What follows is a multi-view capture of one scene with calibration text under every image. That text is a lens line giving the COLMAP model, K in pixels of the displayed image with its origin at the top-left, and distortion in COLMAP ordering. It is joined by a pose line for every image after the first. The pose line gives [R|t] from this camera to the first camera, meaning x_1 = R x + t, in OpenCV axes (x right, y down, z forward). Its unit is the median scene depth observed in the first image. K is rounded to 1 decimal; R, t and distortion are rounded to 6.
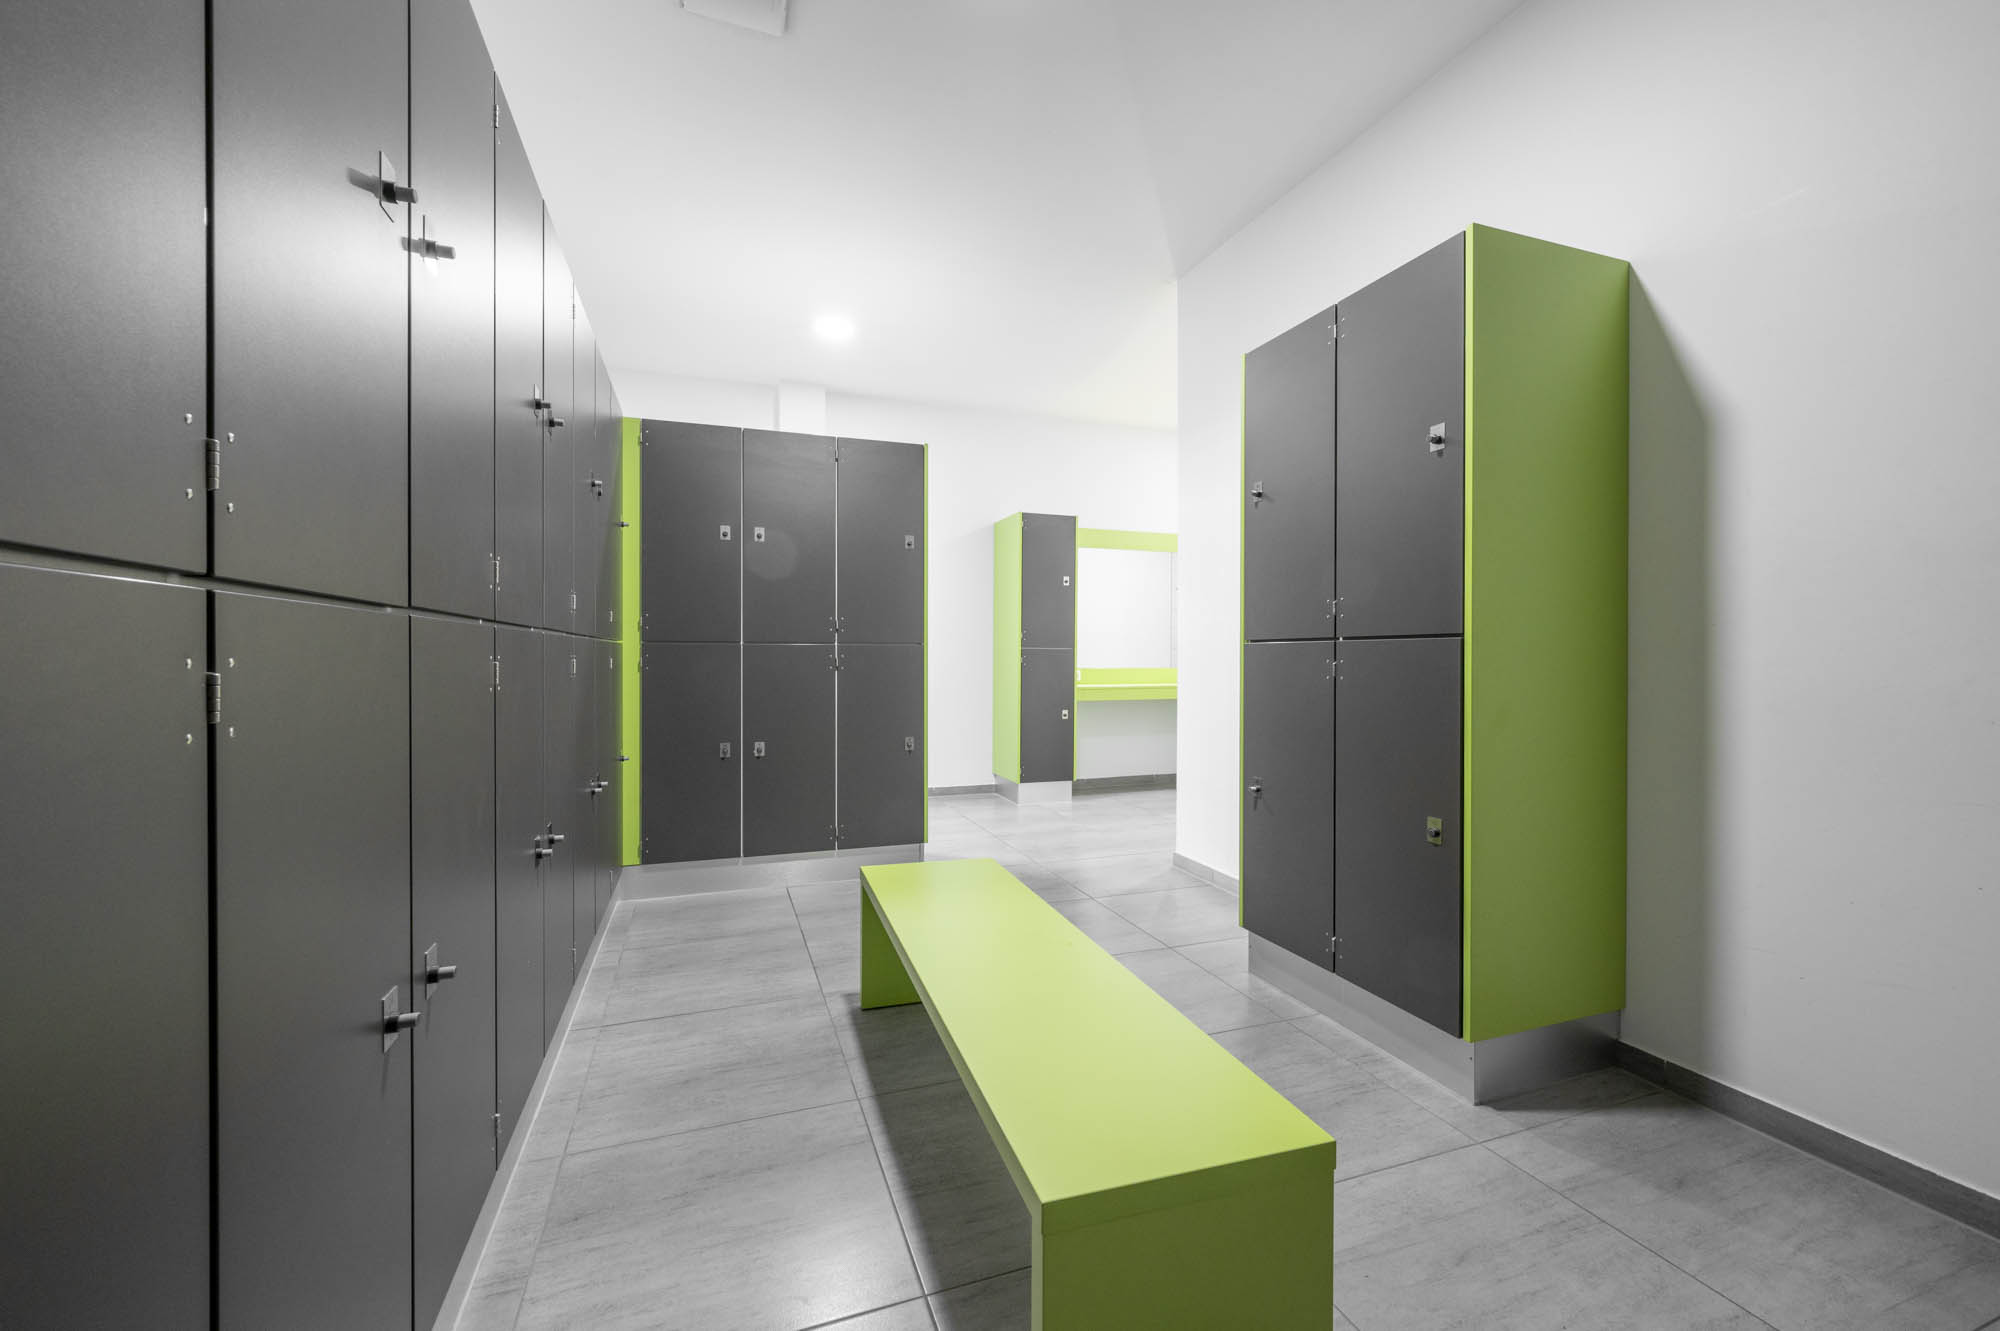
lens RADIAL K [[791.3, 0, 1002.1], [0, 791.3, 656.0], [0, 0, 1]] dist [-0.003164, 0.000675]
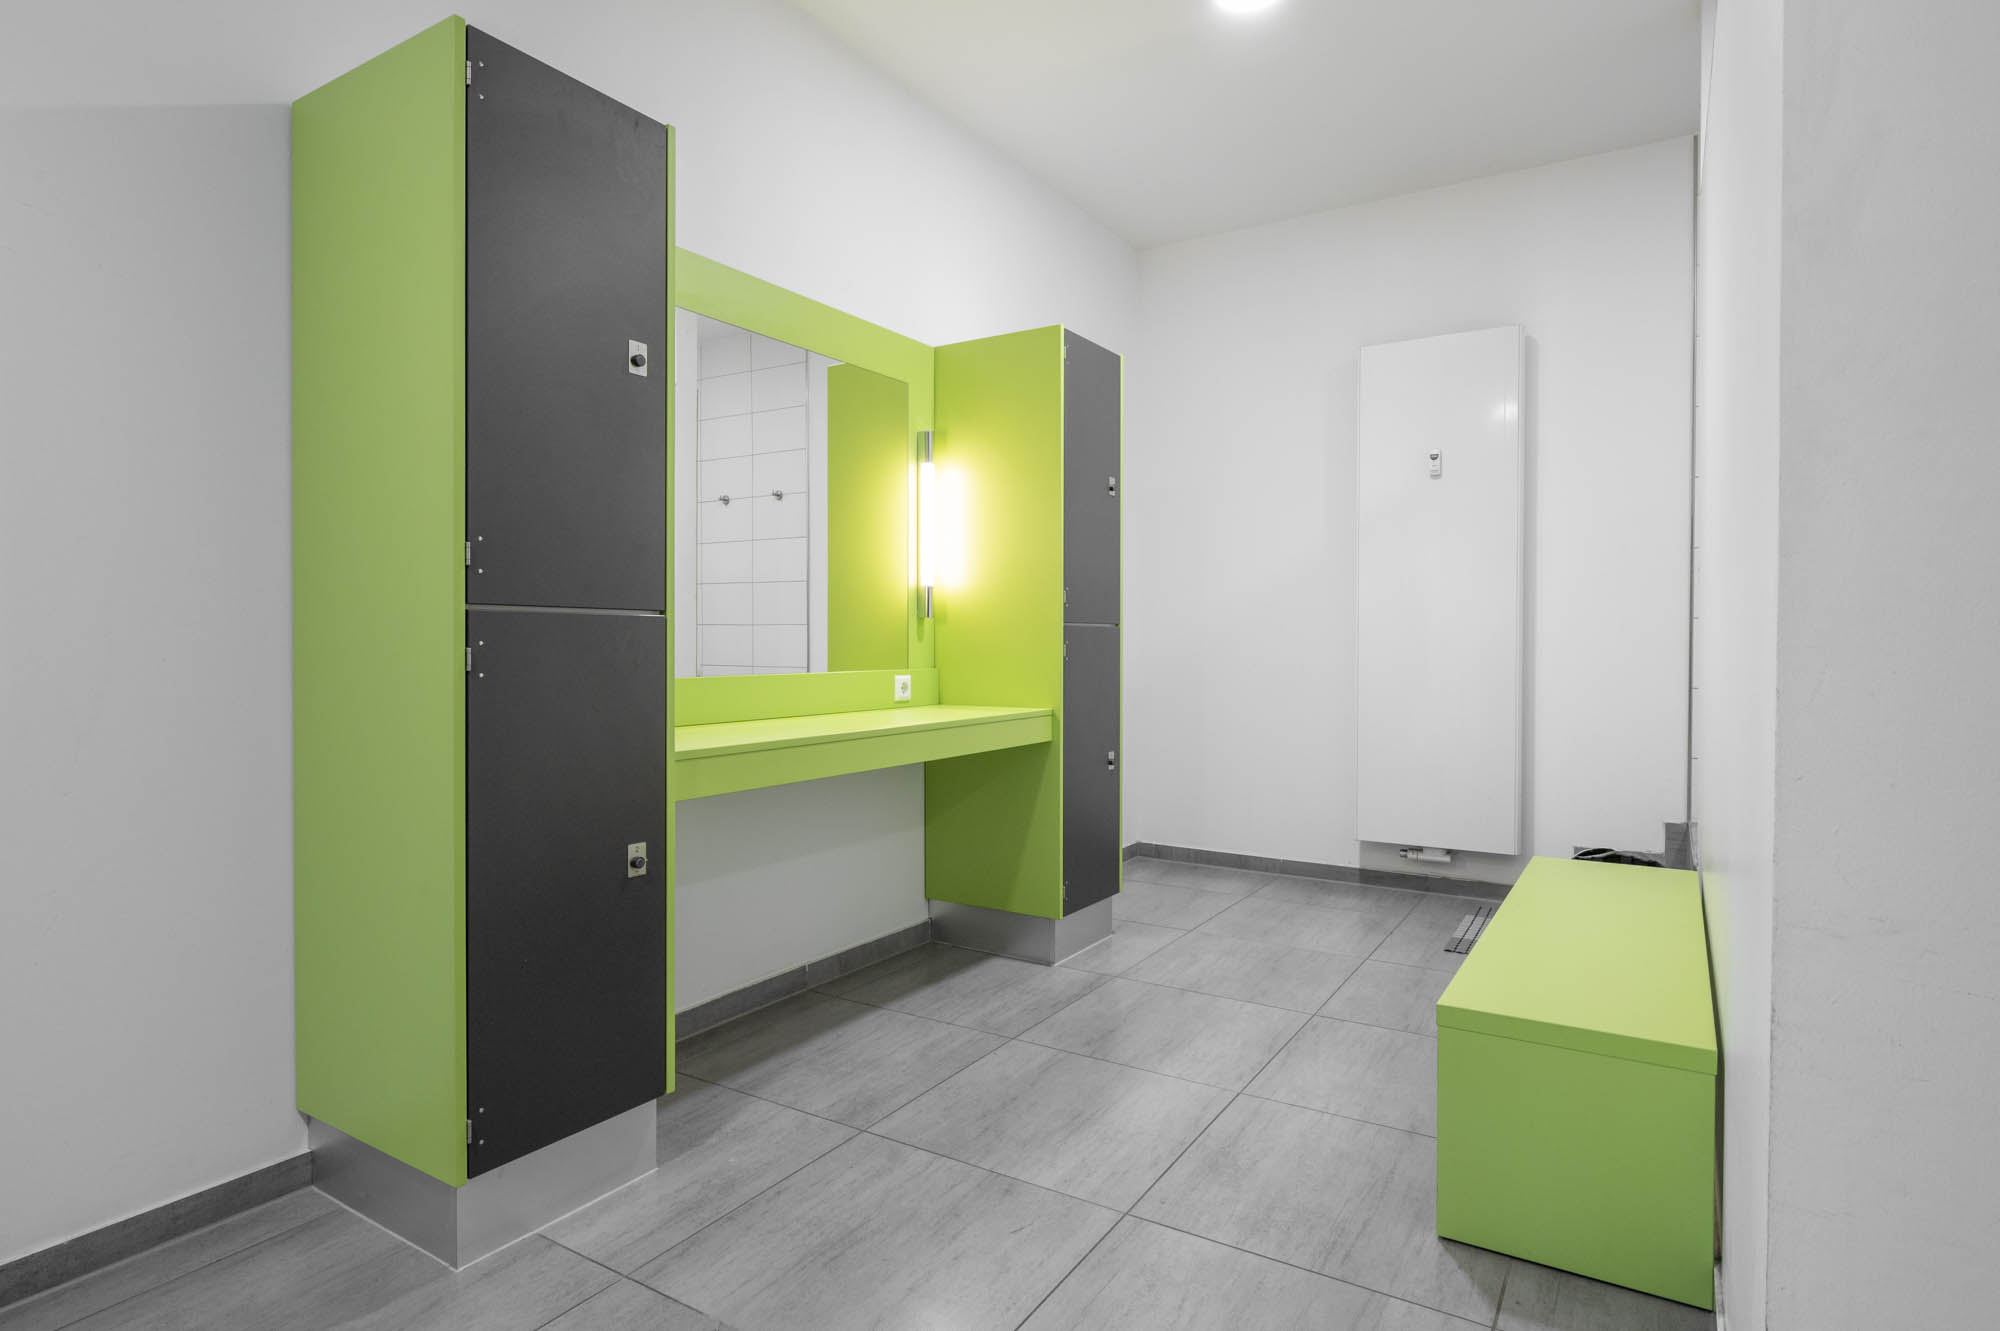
lens RADIAL K [[1055.4, 0, 1005.9], [0, 1055.4, 659.7], [0, 0, 1]] dist [-0.004609, -0.000493]
pose [[0.785112, -0.010240, 0.619270, -0.077535], [0.000284, 0.999869, 0.016173, 0.000953], [-0.619354, -0.012521, 0.785012, 1.167288]]
